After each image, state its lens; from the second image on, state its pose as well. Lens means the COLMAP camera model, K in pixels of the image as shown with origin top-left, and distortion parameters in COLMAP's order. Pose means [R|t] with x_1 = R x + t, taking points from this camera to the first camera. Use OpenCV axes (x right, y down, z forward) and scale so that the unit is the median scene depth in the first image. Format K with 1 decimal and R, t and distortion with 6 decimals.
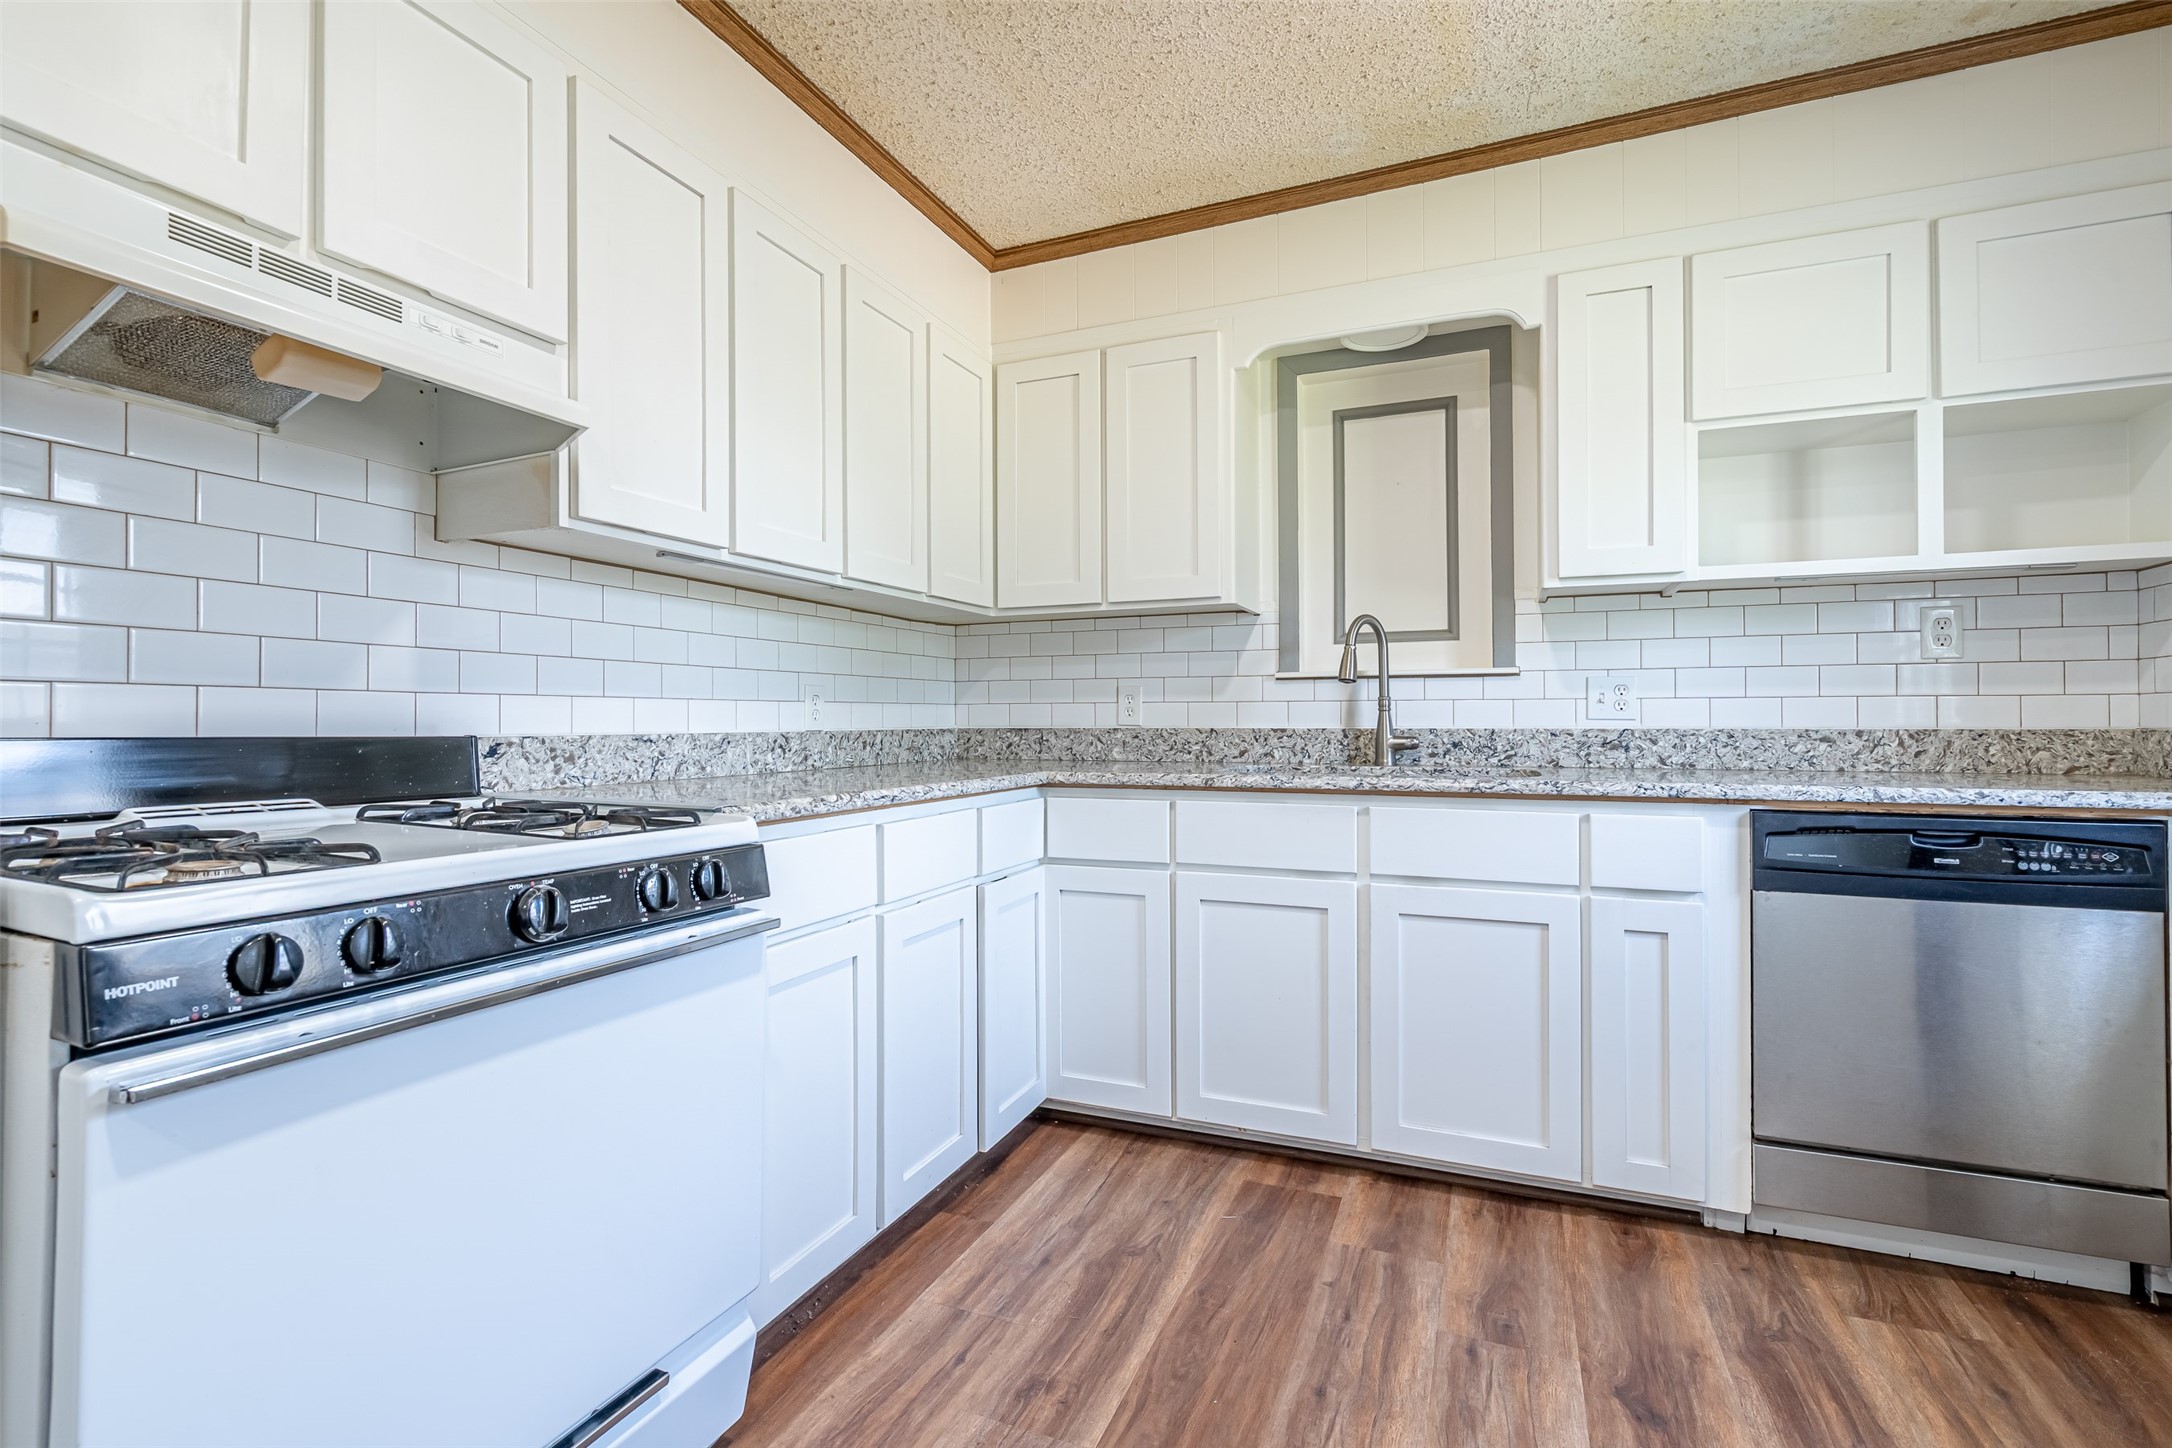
lens RADIAL K [[988.4, 0, 1097.0], [0, 988.4, 712.8], [0, 0, 1]] dist [-0.002542, 0.000829]
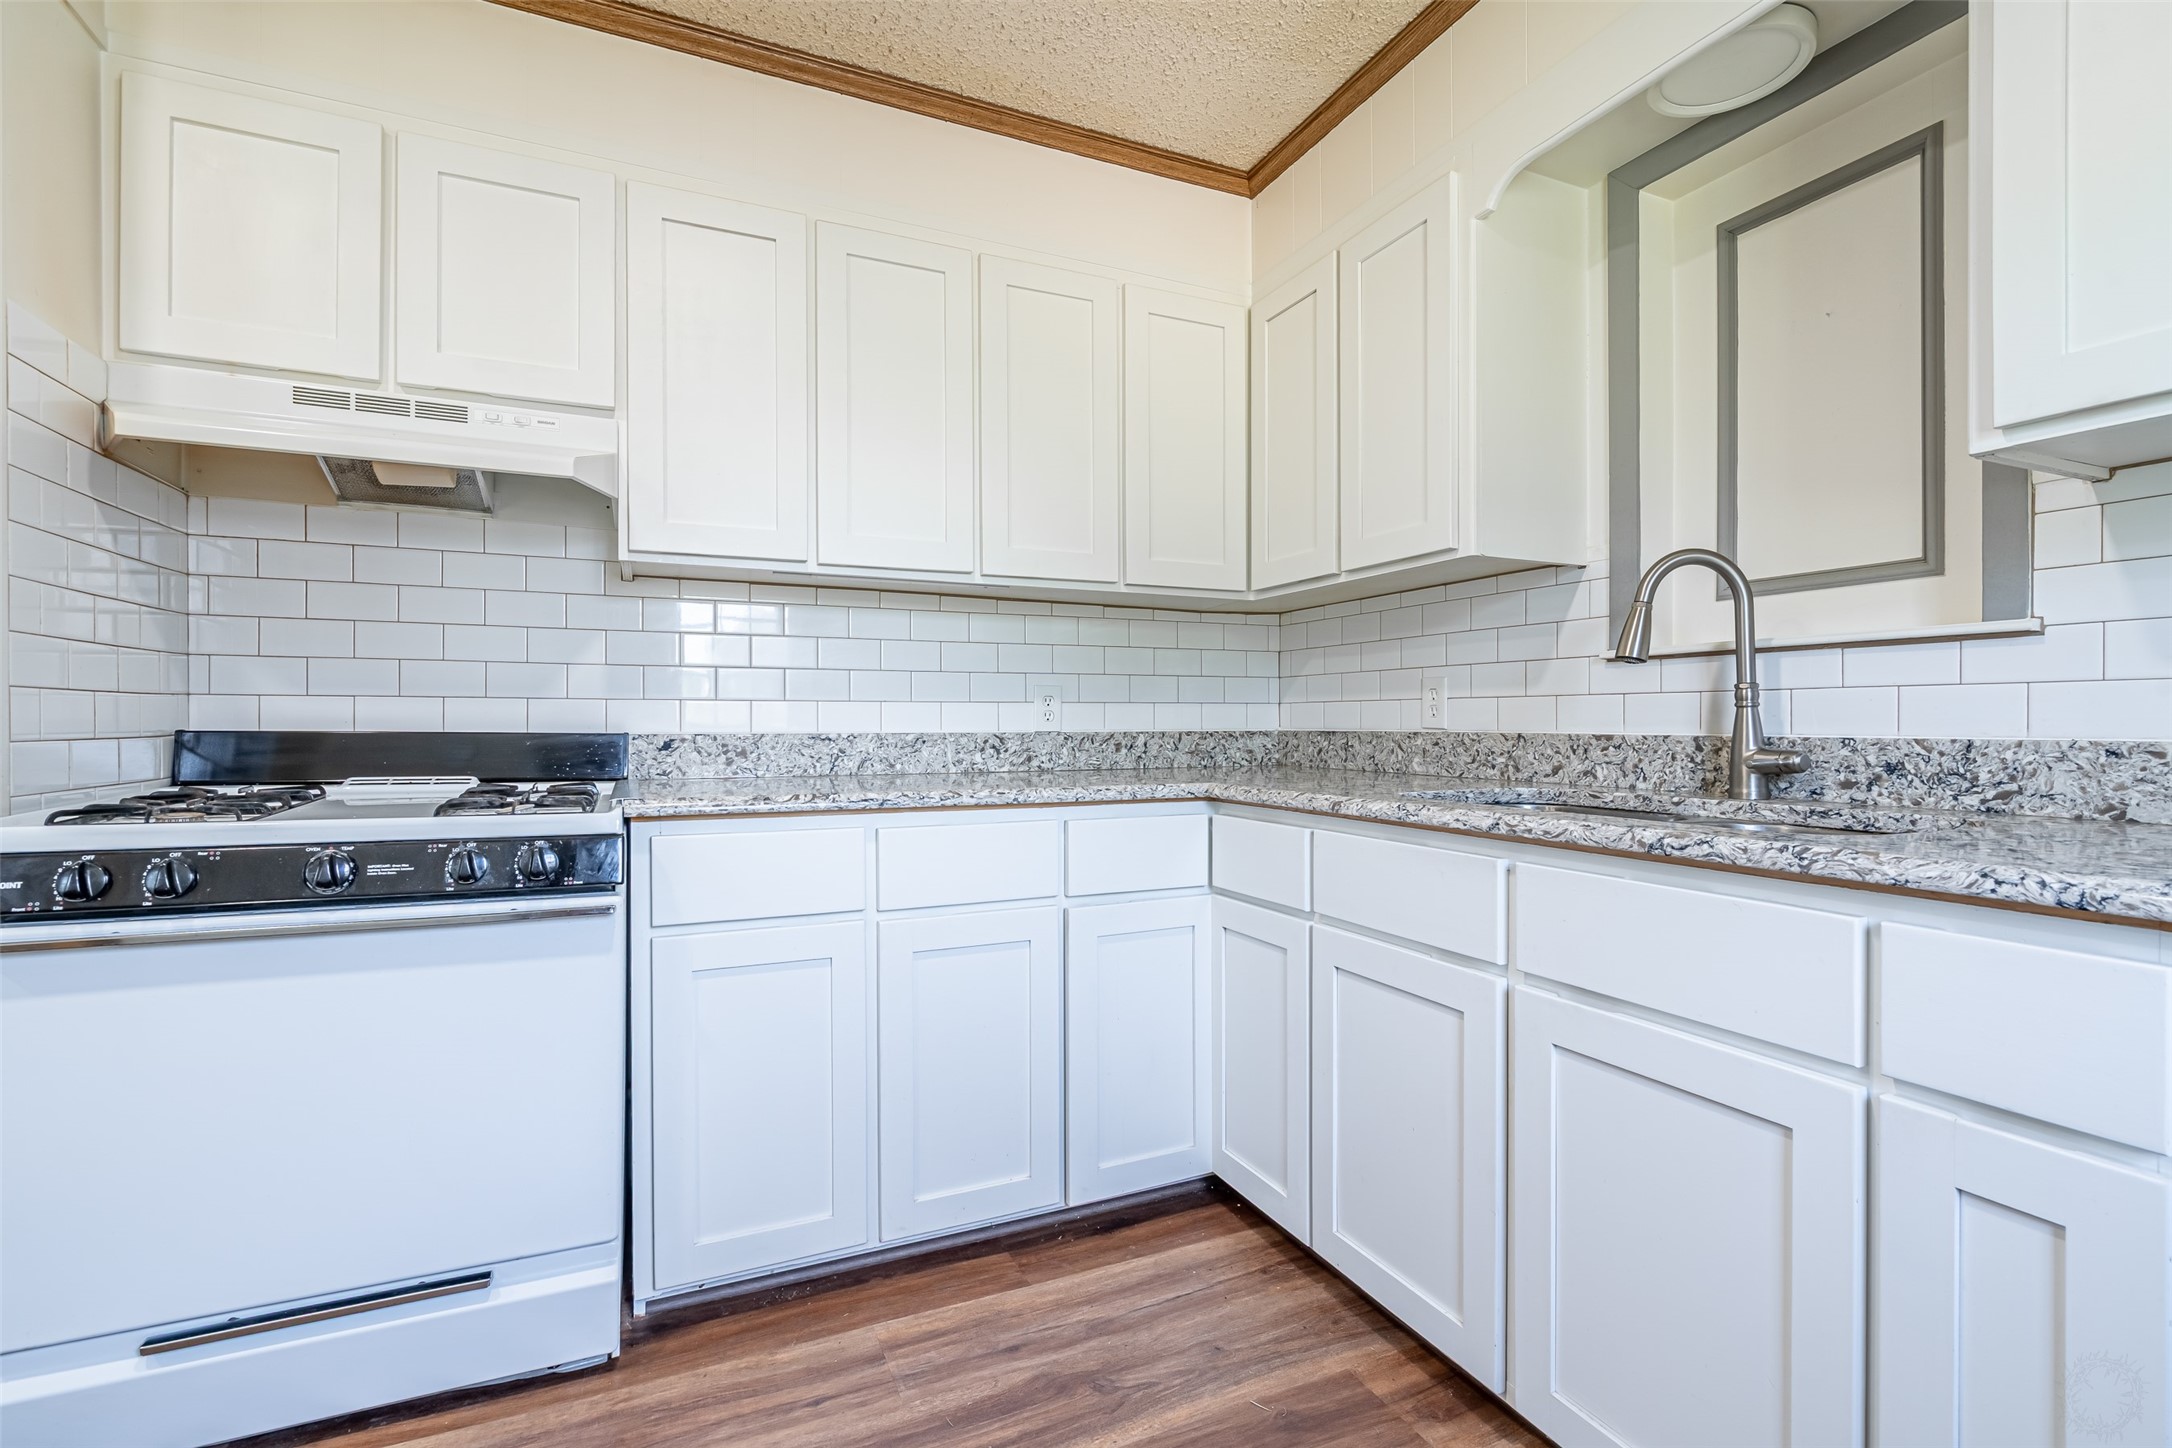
lens RADIAL K [[988.4, 0, 1084.4], [0, 988.4, 726.7], [0, 0, 1]] dist [-0.002542, 0.000829]
pose [[0.730913, 0.005167, -0.682452, 0.497267], [0.003589, 0.999928, 0.011415, 0.002196], [0.682462, -0.010793, 0.730842, 0.359466]]
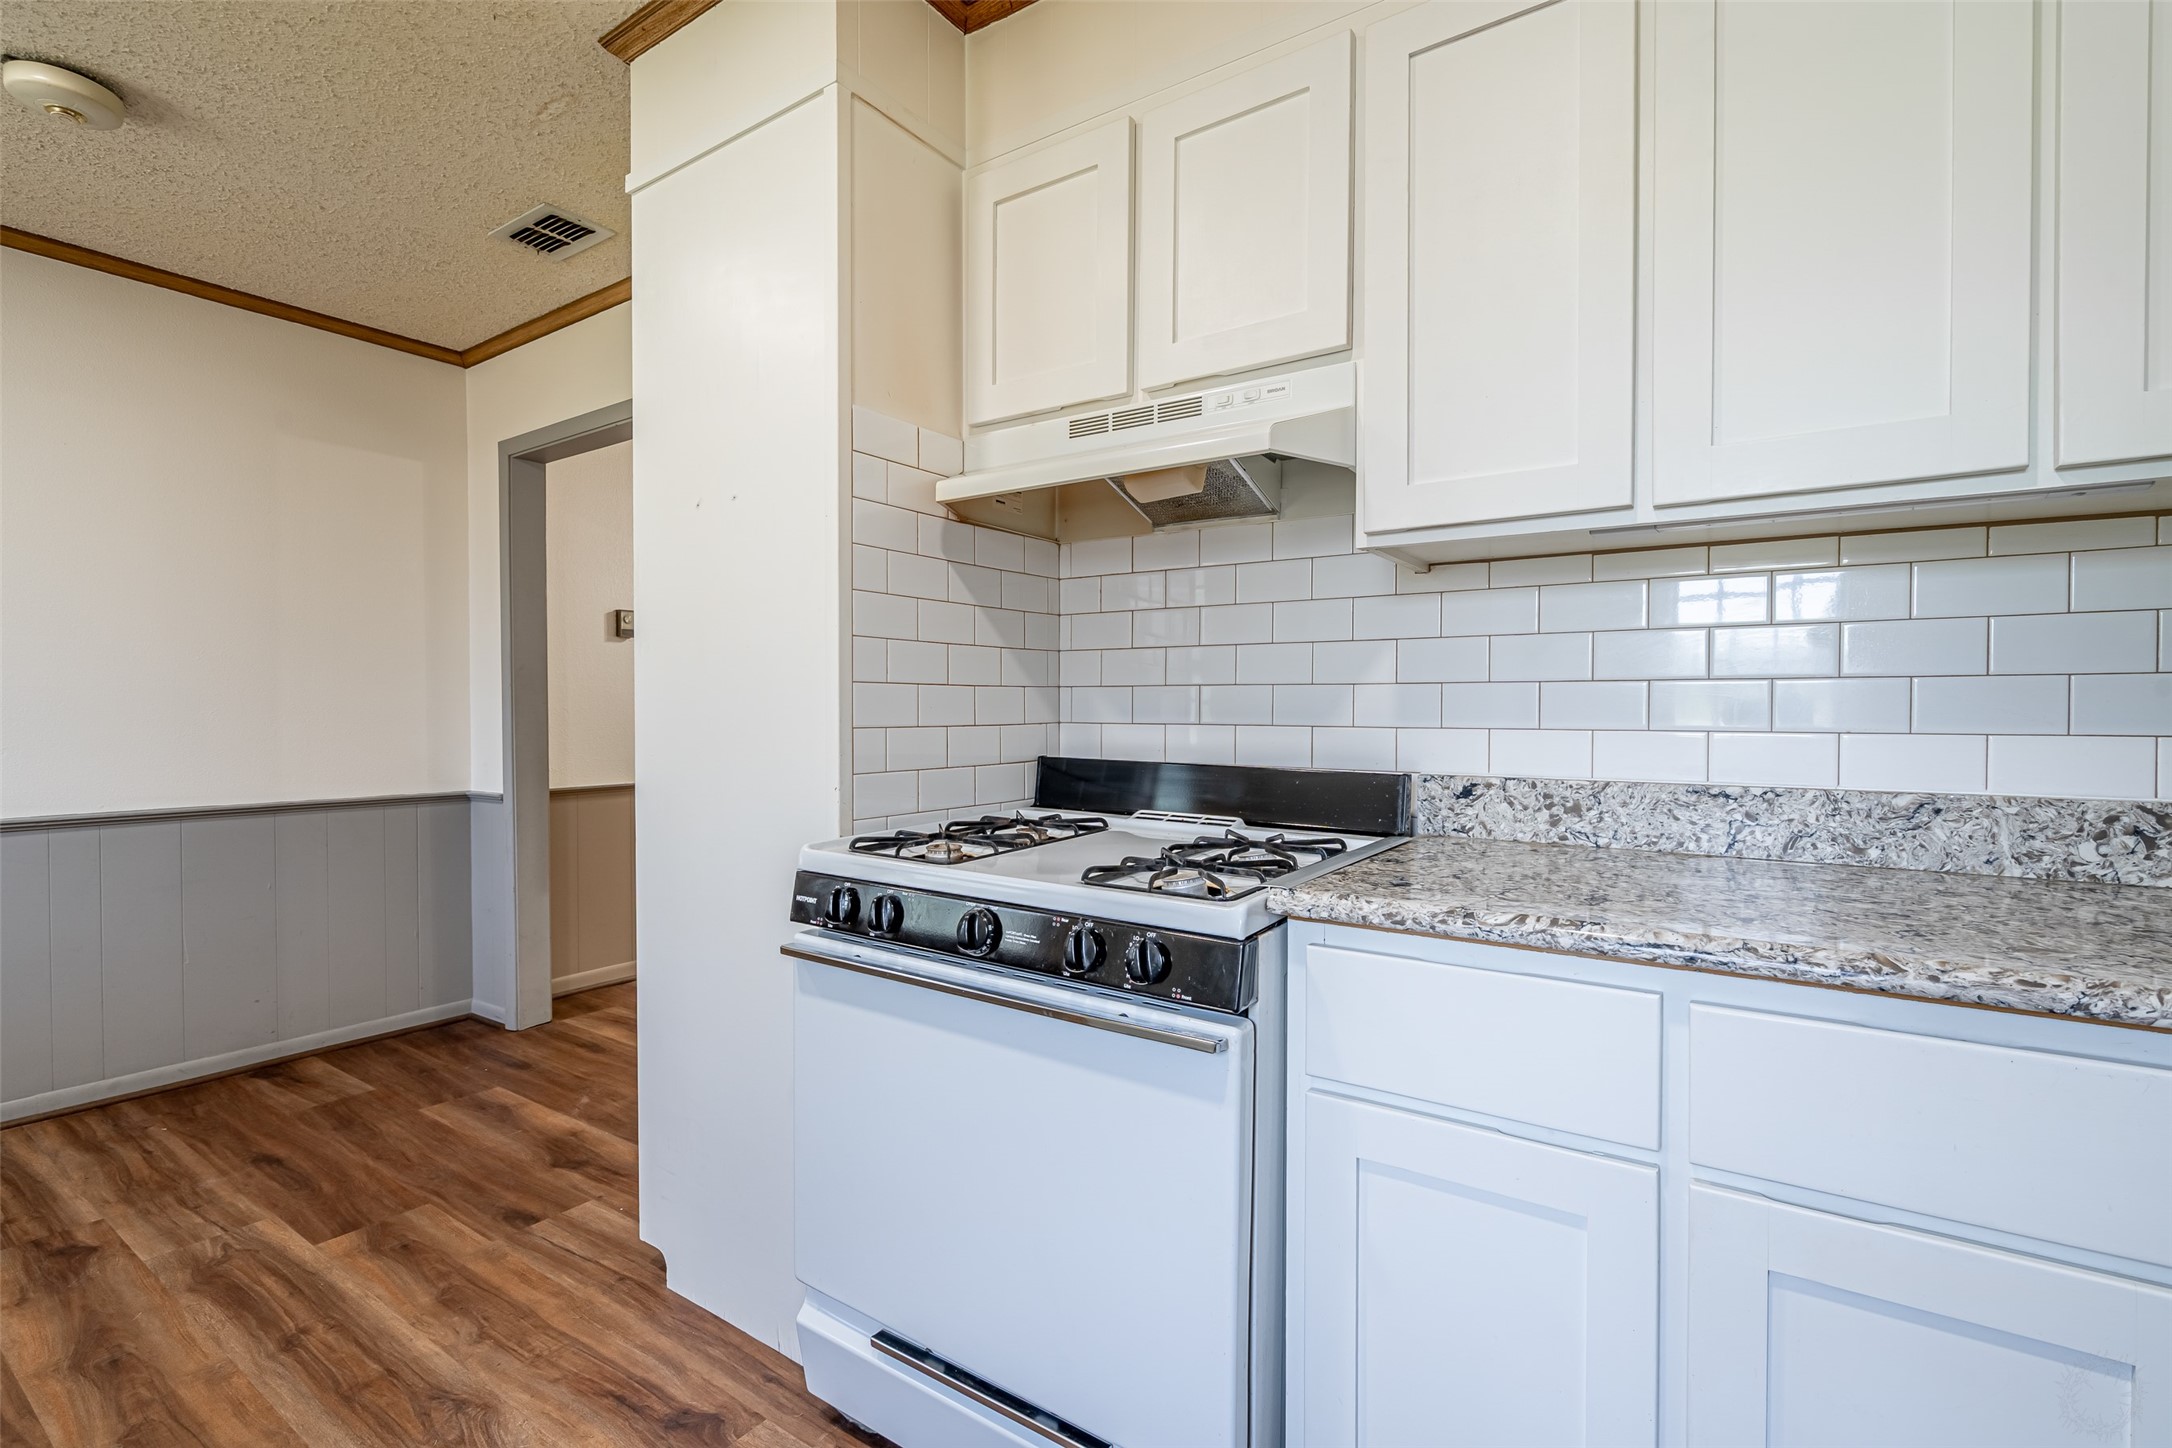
lens RADIAL K [[988.4, 0, 1079.9], [0, 988.4, 725.4], [0, 0, 1]] dist [-0.002542, 0.000829]
pose [[-0.200856, 0.018099, -0.979454, 0.282126], [0.005289, 0.999835, 0.017391, -0.032177], [0.979607, -0.001687, -0.200919, 0.666421]]
